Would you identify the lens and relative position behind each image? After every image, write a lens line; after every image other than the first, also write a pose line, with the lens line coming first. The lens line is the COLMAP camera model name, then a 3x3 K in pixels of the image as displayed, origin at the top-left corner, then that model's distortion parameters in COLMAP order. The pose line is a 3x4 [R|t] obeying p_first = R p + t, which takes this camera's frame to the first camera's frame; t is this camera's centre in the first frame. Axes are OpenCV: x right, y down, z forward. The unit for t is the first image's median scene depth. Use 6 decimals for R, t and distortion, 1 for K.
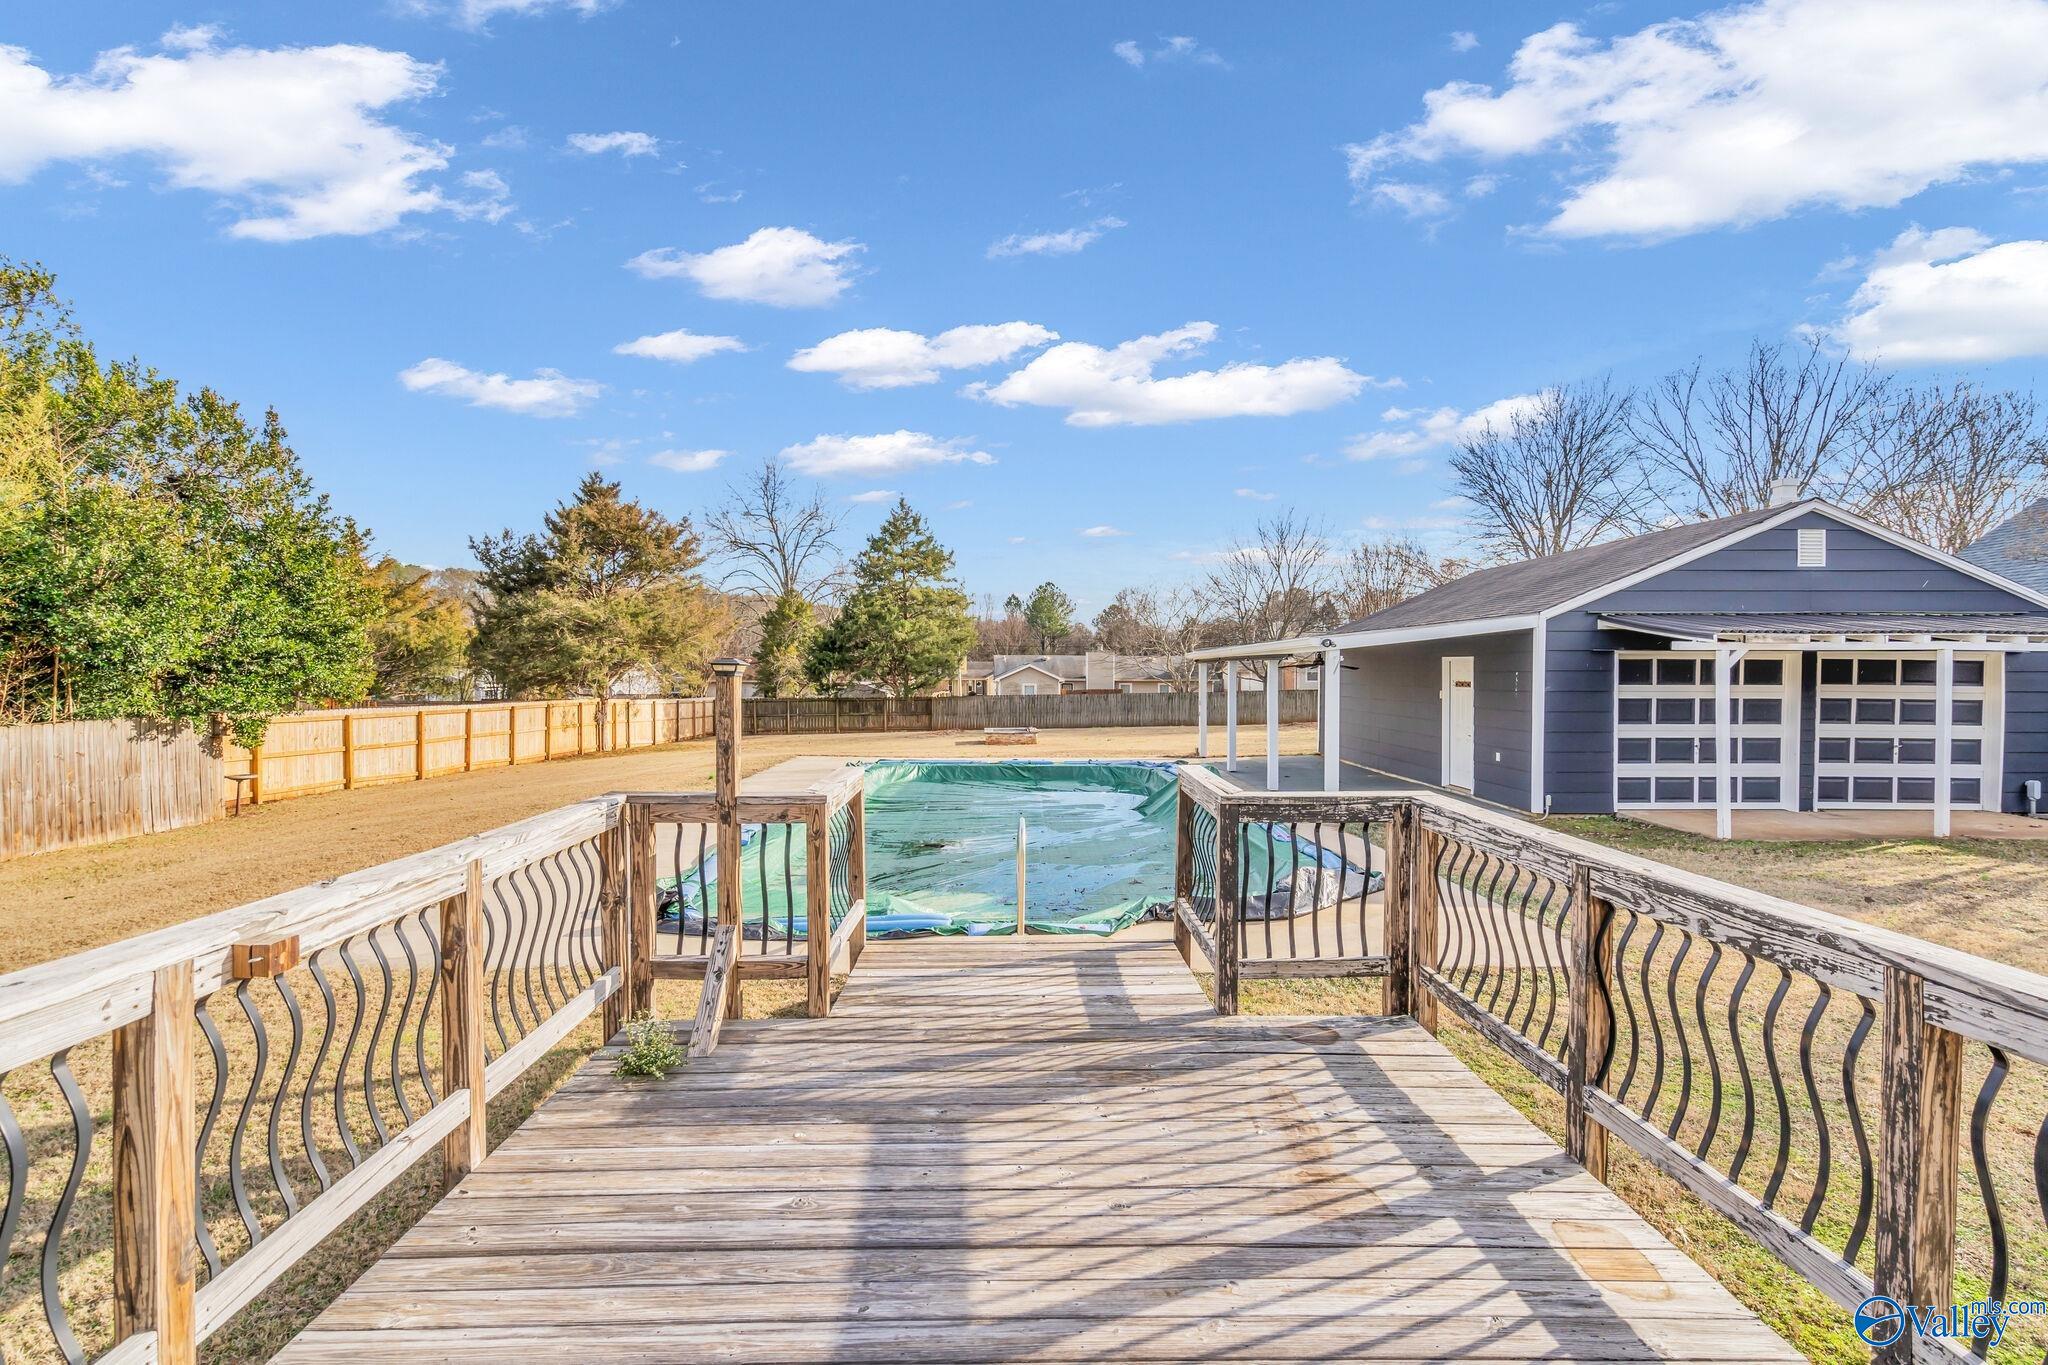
lens RADIAL K [[934.9, 0, 1029.9], [0, 934.9, 673.6], [0, 0, 1]] dist [-0.000568, 0.000398]
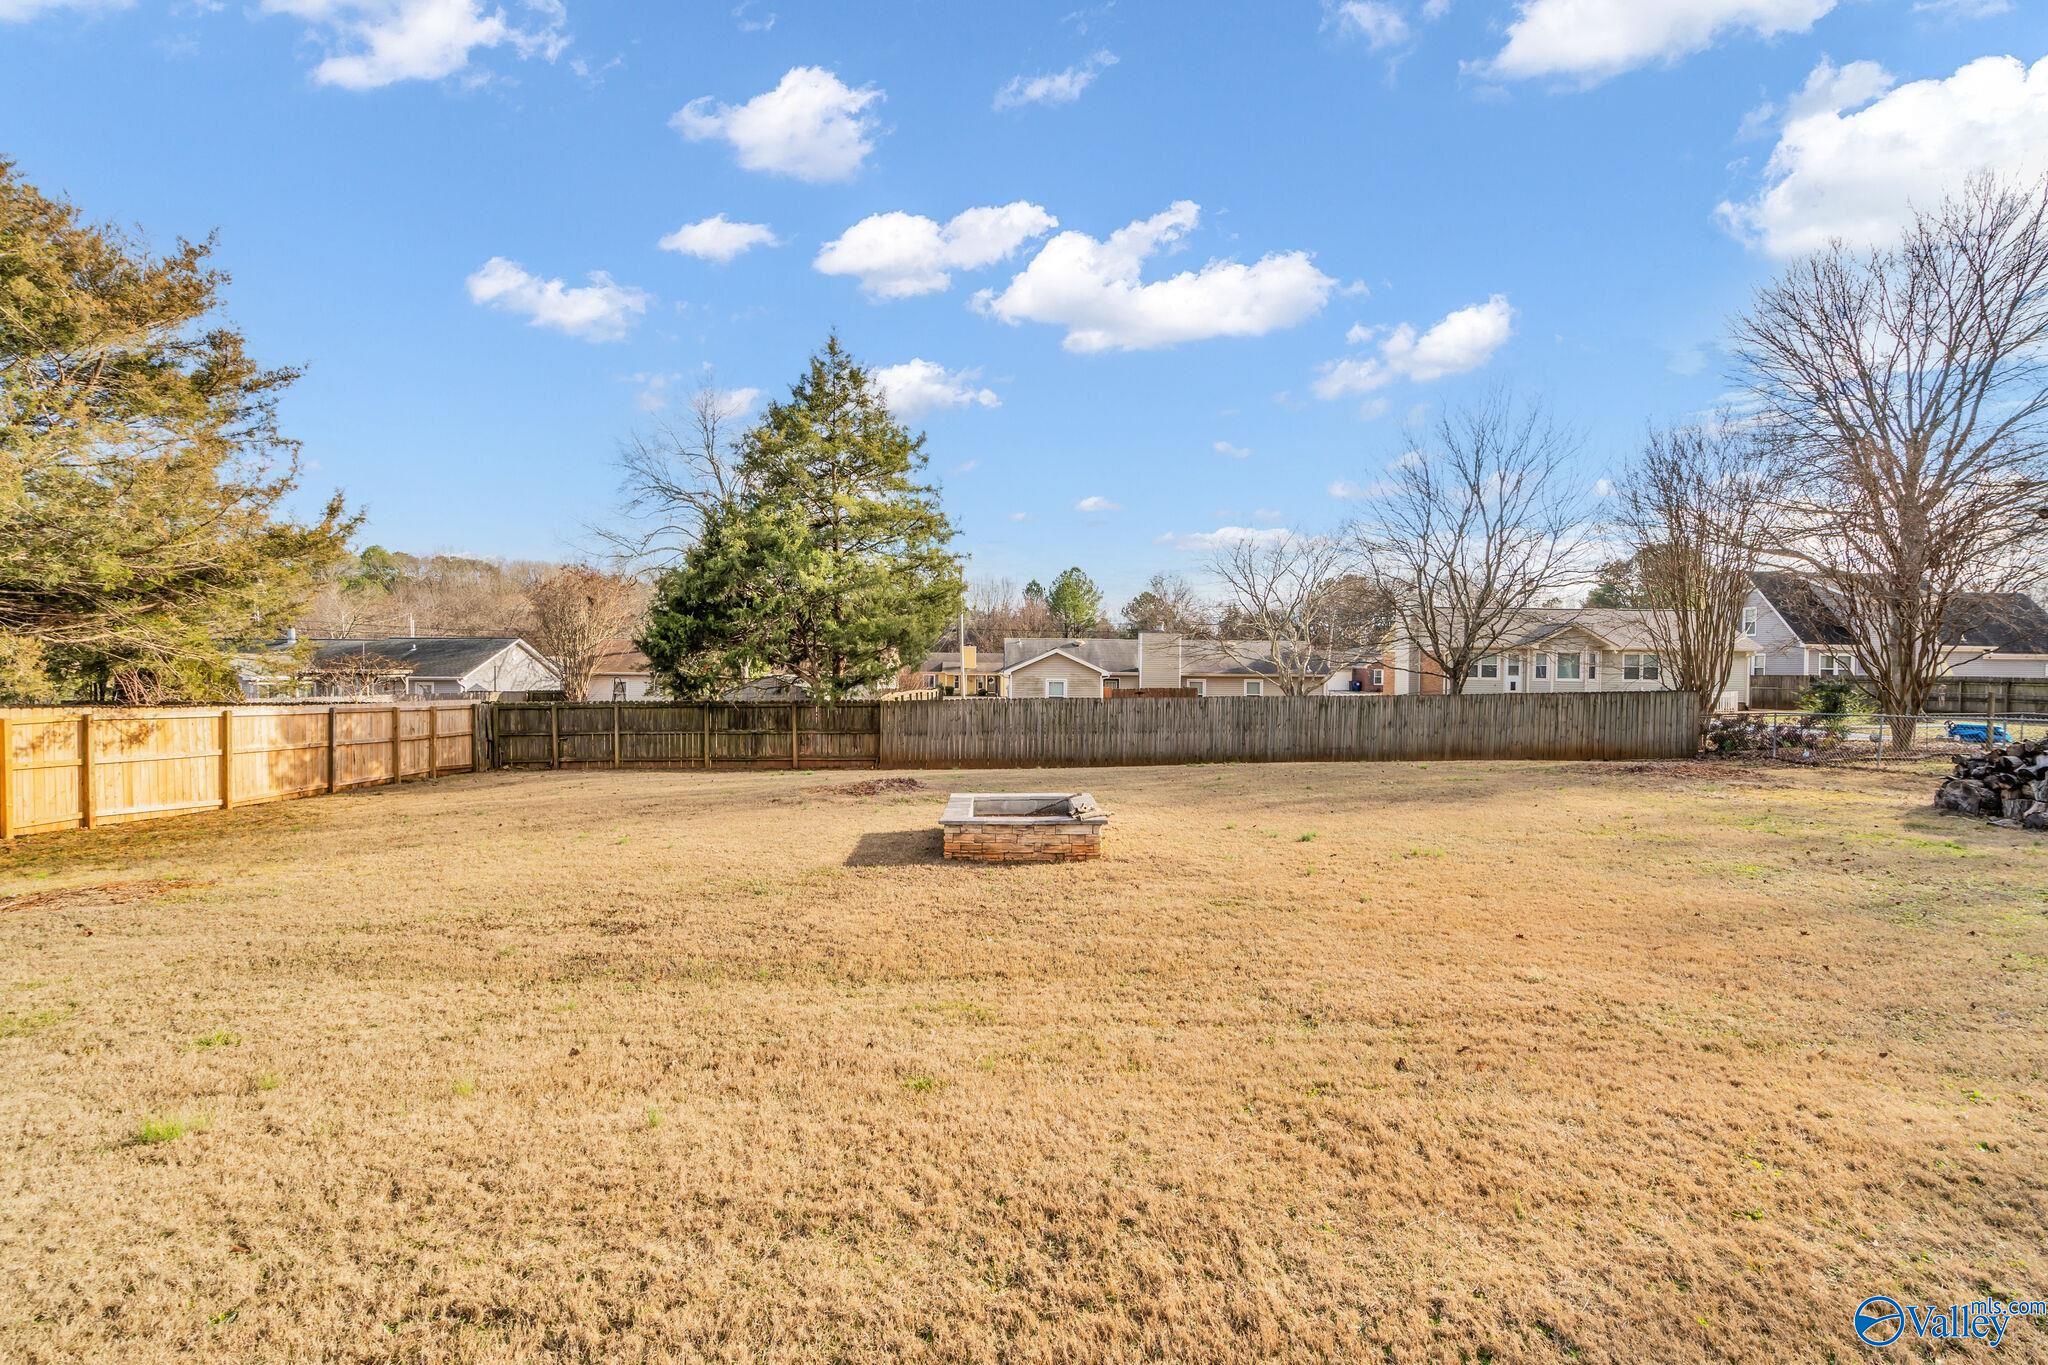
lens RADIAL K [[951.5, 0, 1030.8], [0, 951.5, 676.2], [0, 0, 1]] dist [-0.004693, 0.000164]
pose [[0.999801, 0.003203, -0.019683, -0.008092], [-0.003099, 0.999981, 0.005293, 0.007239], [0.019699, -0.005231, 0.999792, 0.452429]]
